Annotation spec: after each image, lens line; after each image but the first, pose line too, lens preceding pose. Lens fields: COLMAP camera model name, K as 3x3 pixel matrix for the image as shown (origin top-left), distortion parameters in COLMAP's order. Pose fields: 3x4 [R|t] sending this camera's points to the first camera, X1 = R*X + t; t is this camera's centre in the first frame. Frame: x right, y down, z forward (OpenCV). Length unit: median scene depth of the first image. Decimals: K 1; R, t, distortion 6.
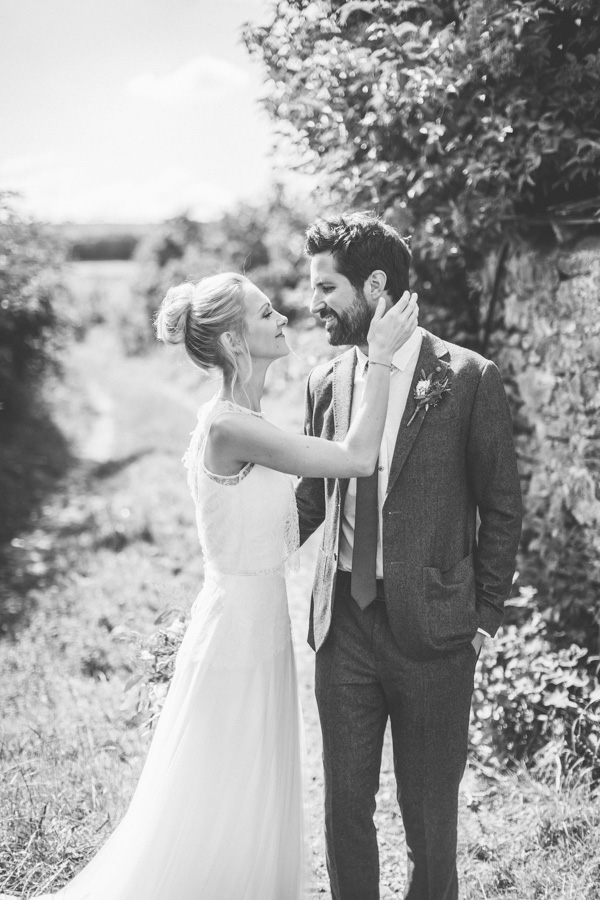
lens RADIAL K [[1212.3, 0, 300.0], [0, 1212.3, 450.0], [0, 0, 1]] dist [0.004691, 0.029157]
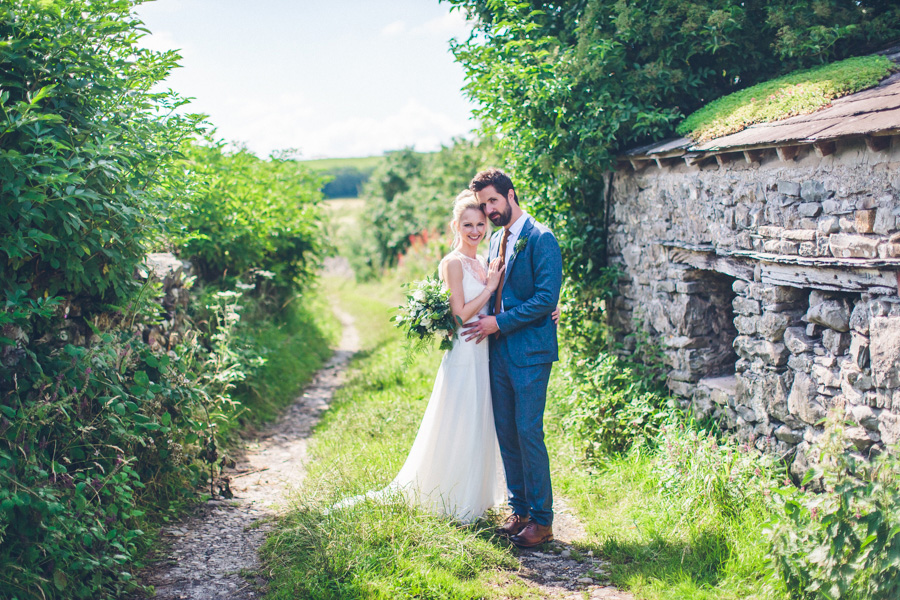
lens RADIAL K [[1212.3, 0, 450.0], [0, 1212.3, 300.0], [0, 0, 1]] dist [0.004691, 0.029157]
pose [[0.997151, -0.044325, -0.061038, 0.044477], [0.040351, 0.997078, -0.064869, 0.115559], [0.063735, 0.062221, 0.996025, -0.730679]]
